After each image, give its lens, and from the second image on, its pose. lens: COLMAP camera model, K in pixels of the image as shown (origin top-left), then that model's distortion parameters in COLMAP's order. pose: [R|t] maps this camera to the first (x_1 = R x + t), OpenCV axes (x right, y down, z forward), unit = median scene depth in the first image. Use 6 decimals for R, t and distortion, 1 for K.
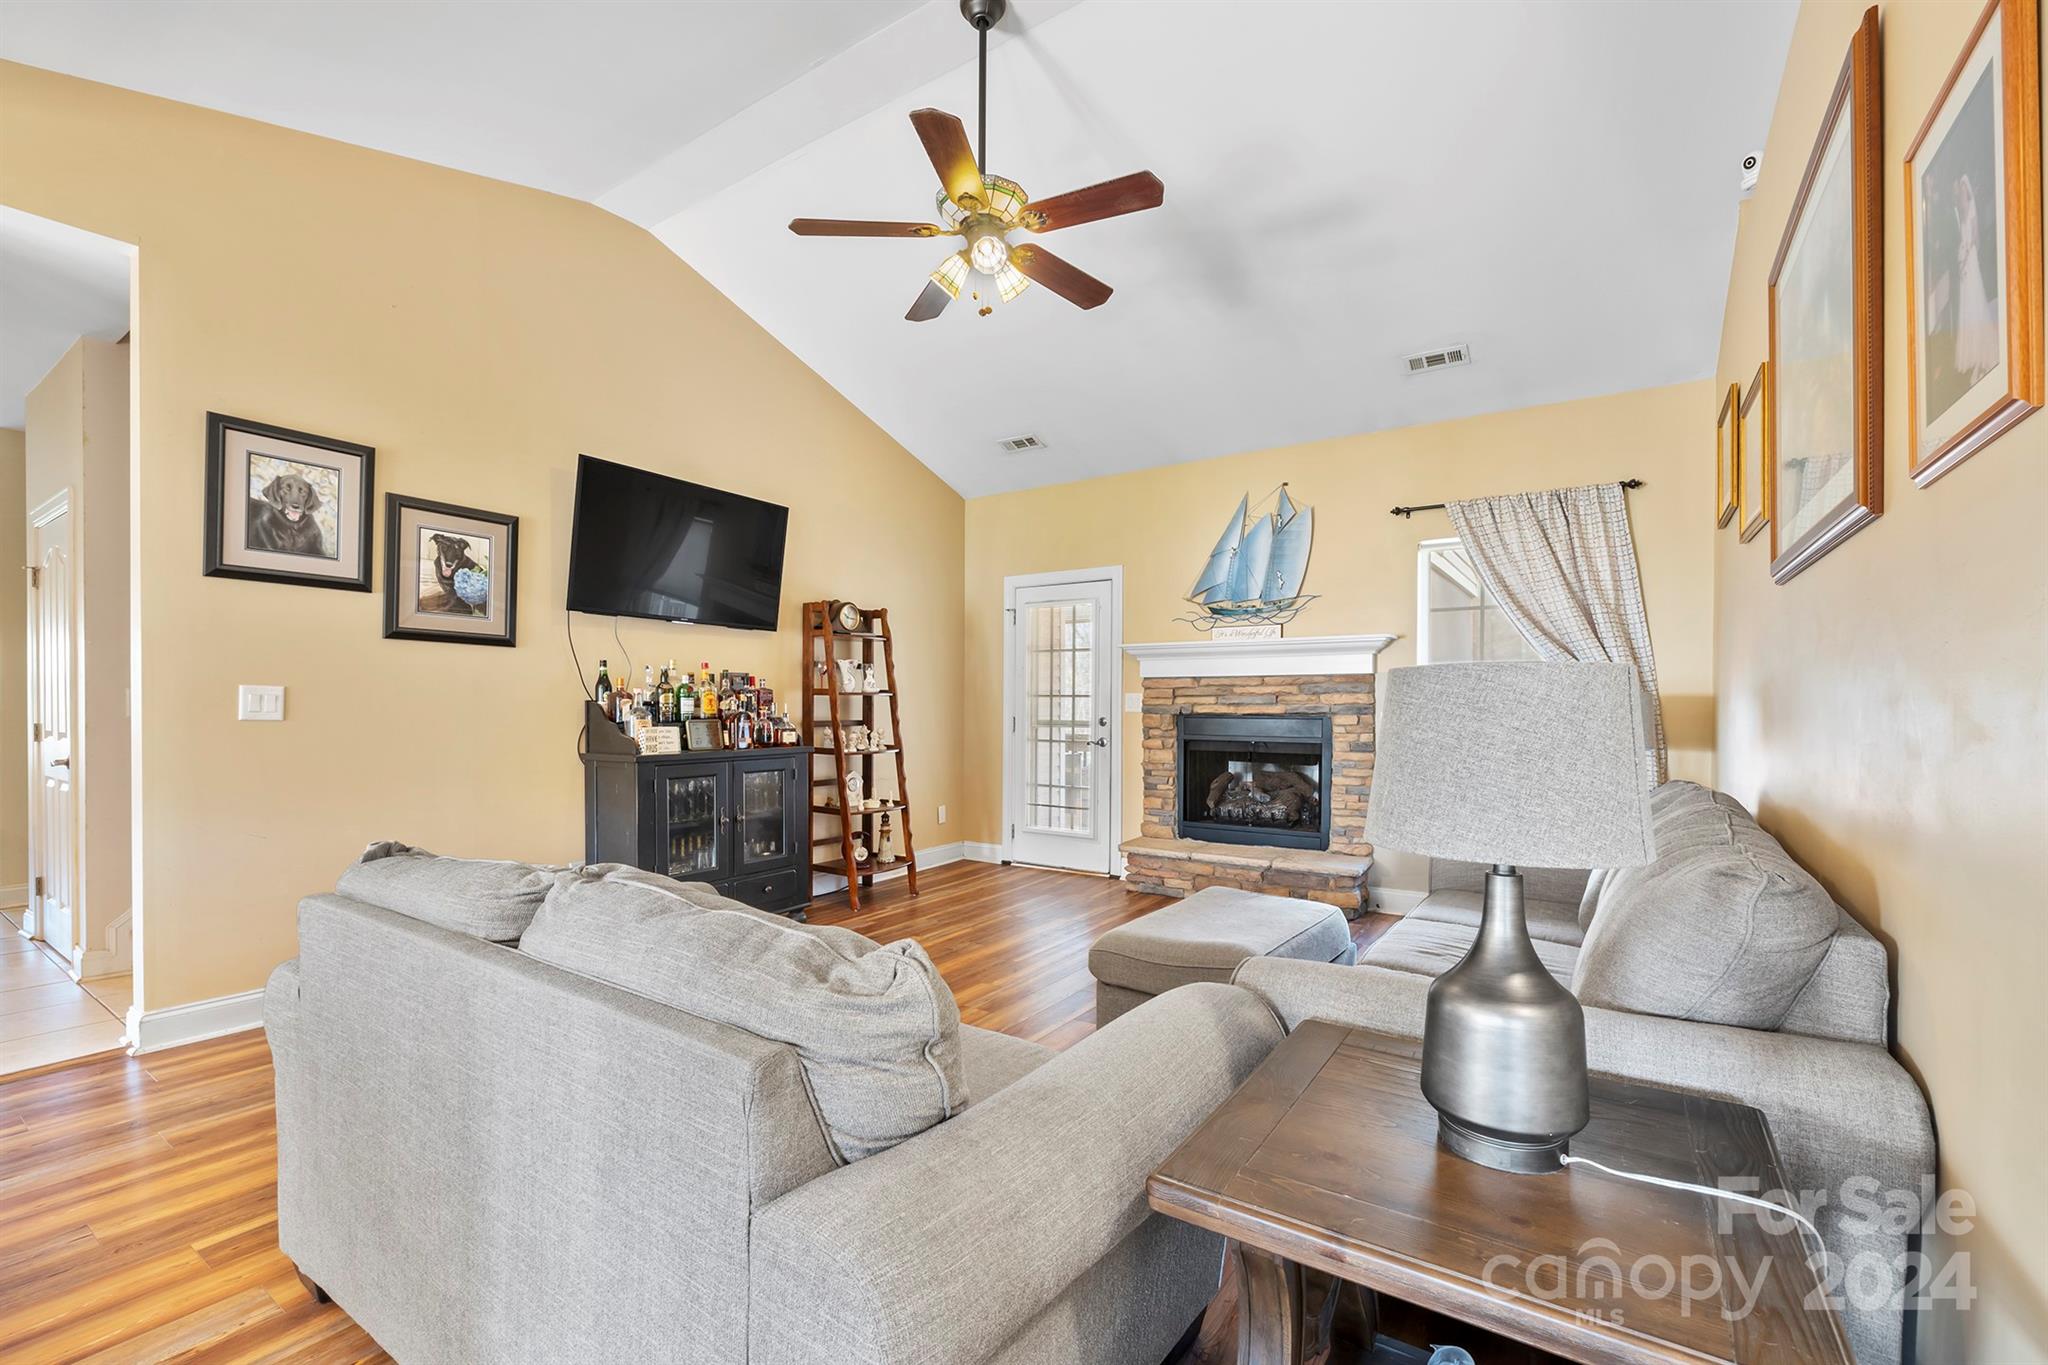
lens RADIAL K [[878.0, 0, 1032.5], [0, 878.0, 711.8], [0, 0, 1]] dist [-0.001924, -0.000208]
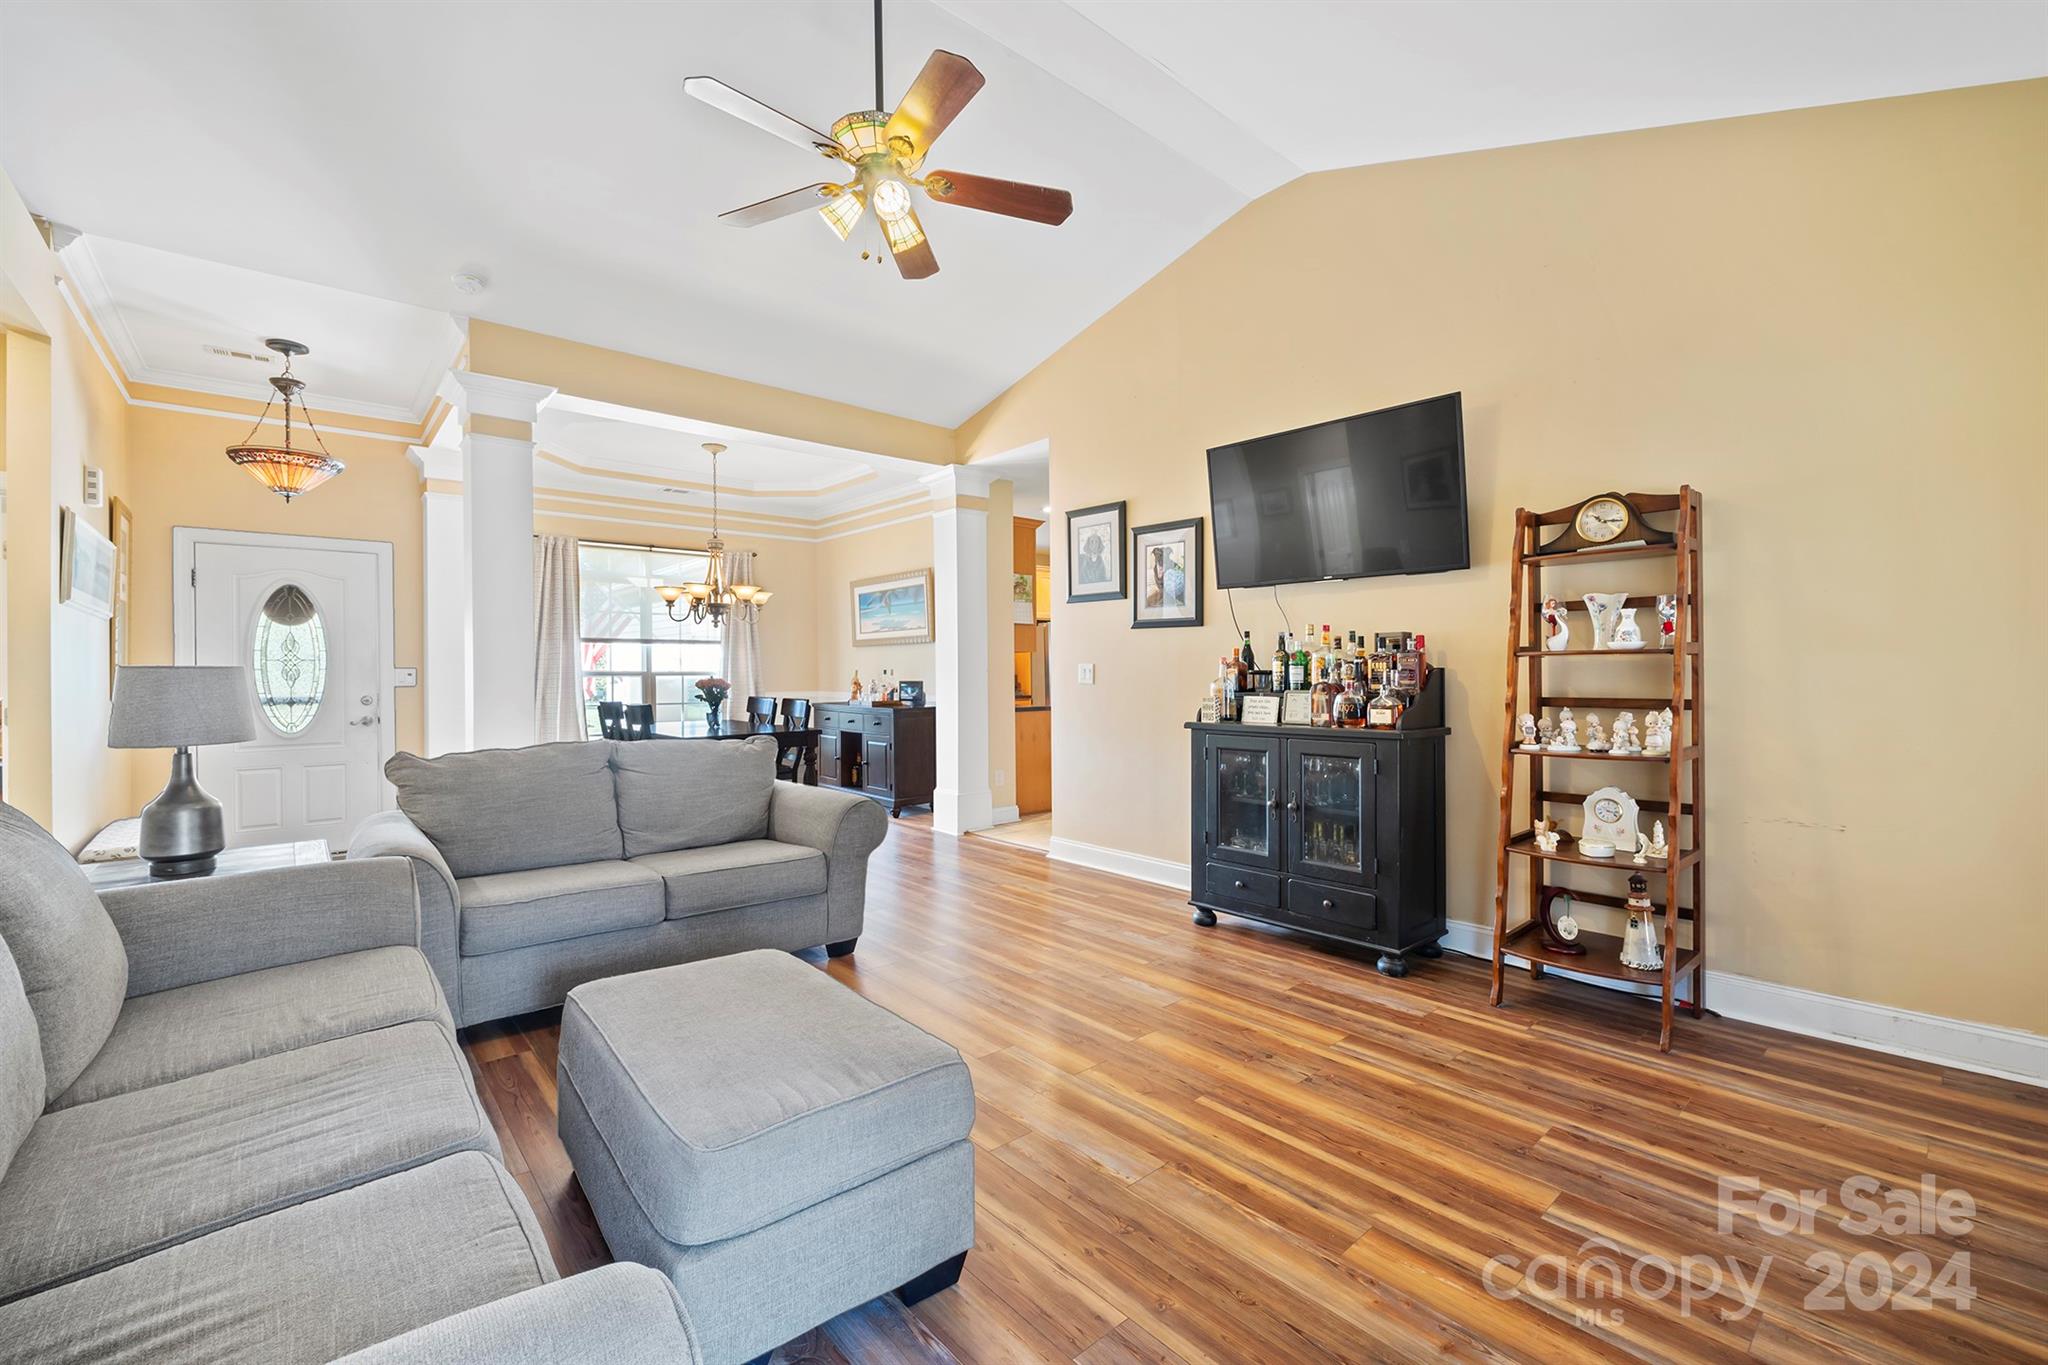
lens RADIAL K [[852.2, 0, 1017.6], [0, 852.2, 675.9], [0, 0, 1]] dist [-0.015233, -0.000294]
pose [[-0.264370, 0.002010, -0.964419, 0.621166], [0.000103, 0.999998, 0.002056, -0.009025], [0.964421, 0.000444, -0.264369, 1.114718]]
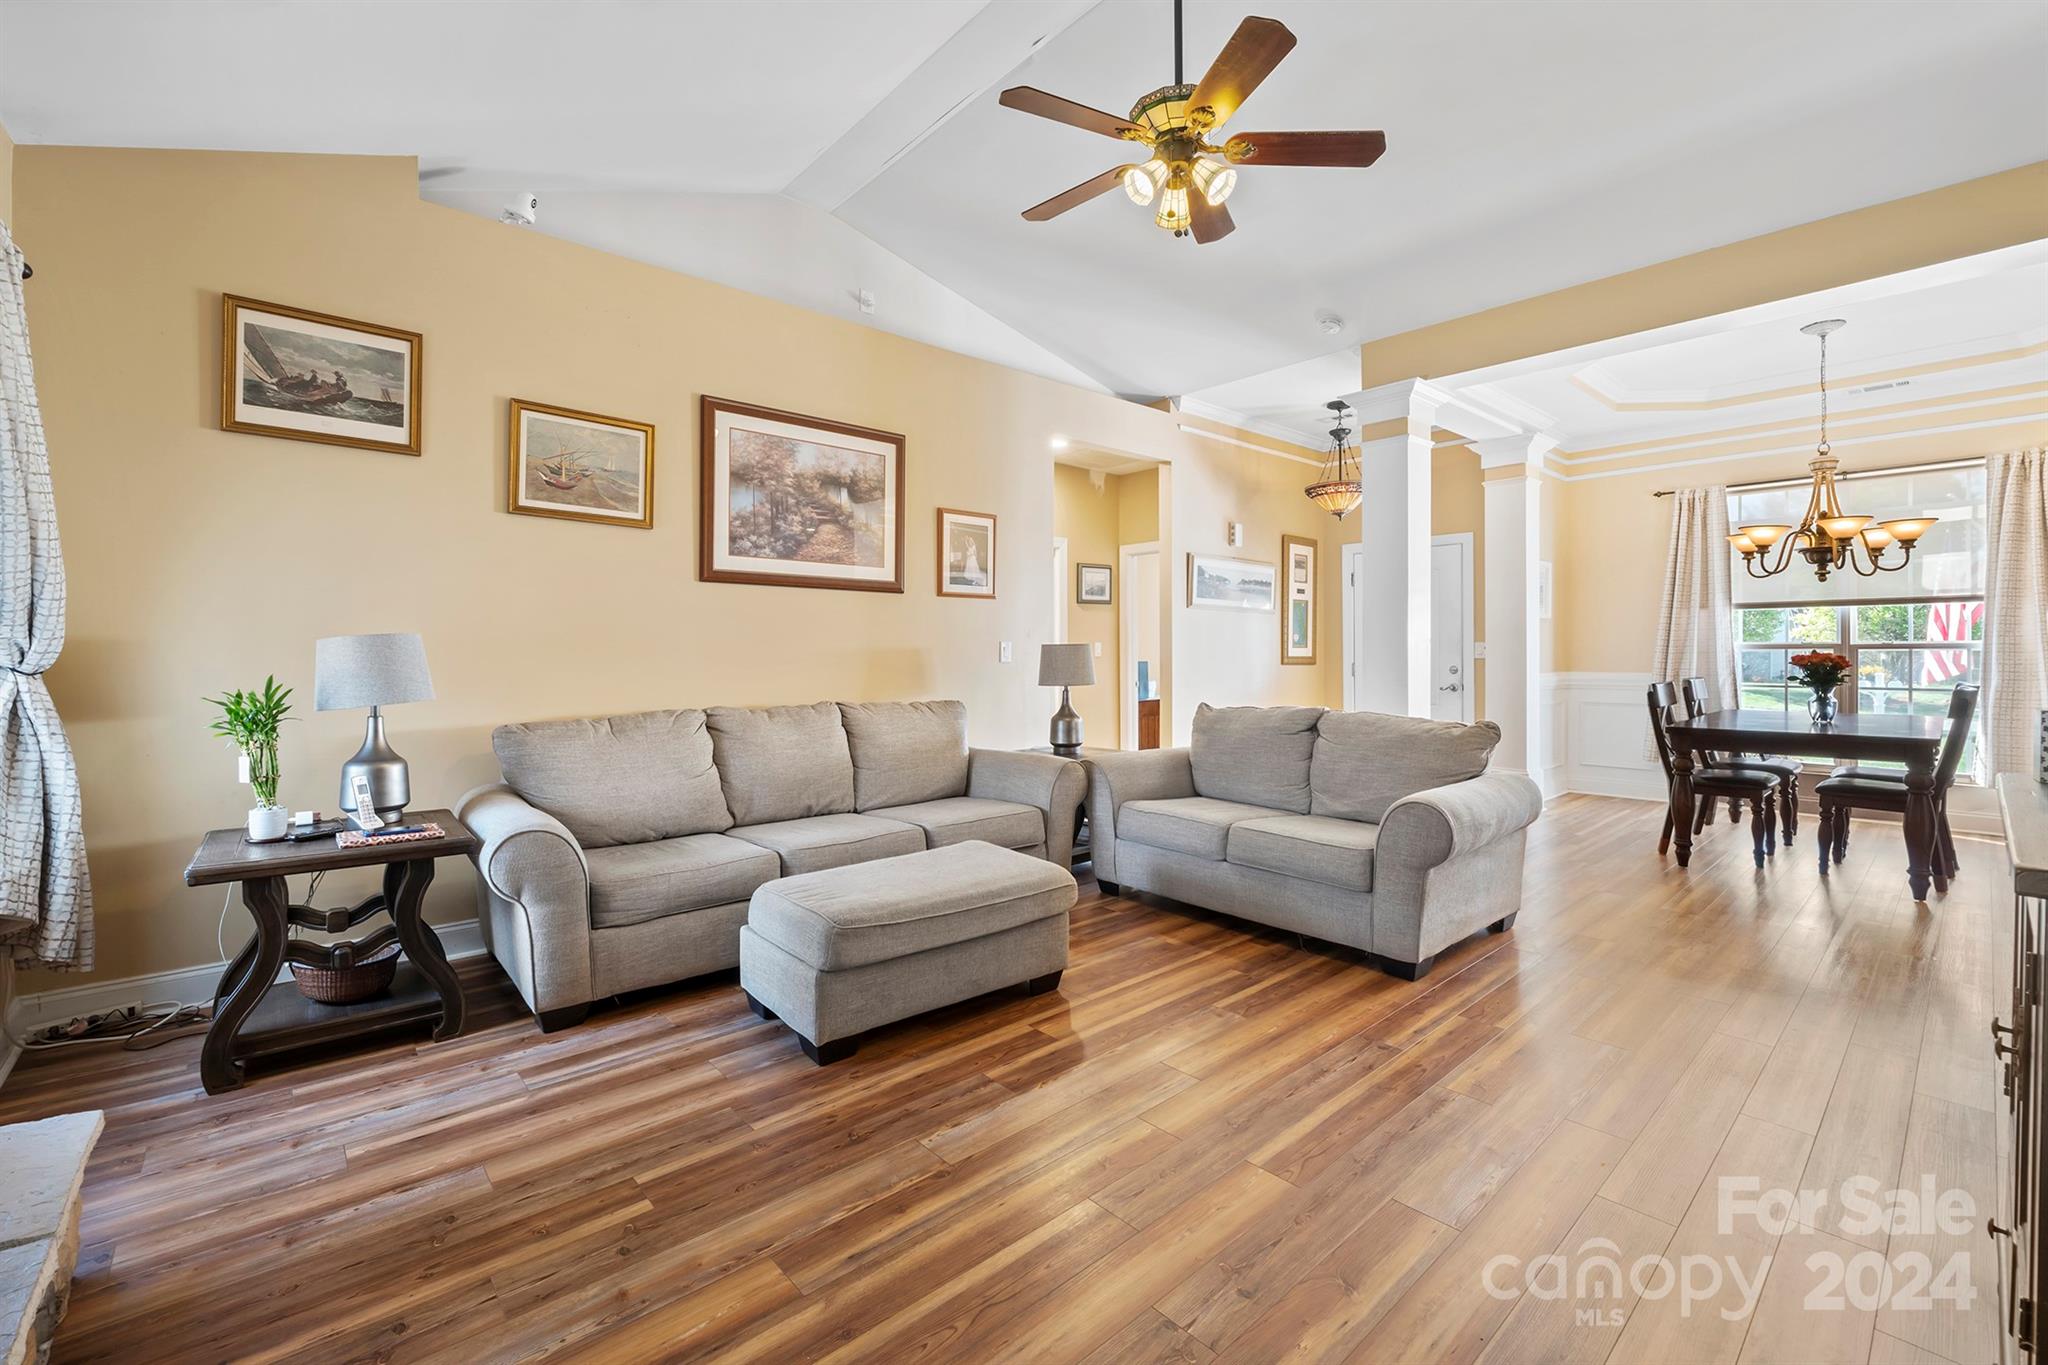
lens RADIAL K [[867.5, 0, 1033.1], [0, 867.5, 652.1], [0, 0, 1]] dist [-0.007136, -0.000583]
pose [[-0.970546, -0.000495, 0.240914, -0.106535], [0.001294, 0.999973, 0.007268, -0.013043], [-0.240911, 0.007366, -0.970519, 1.564427]]
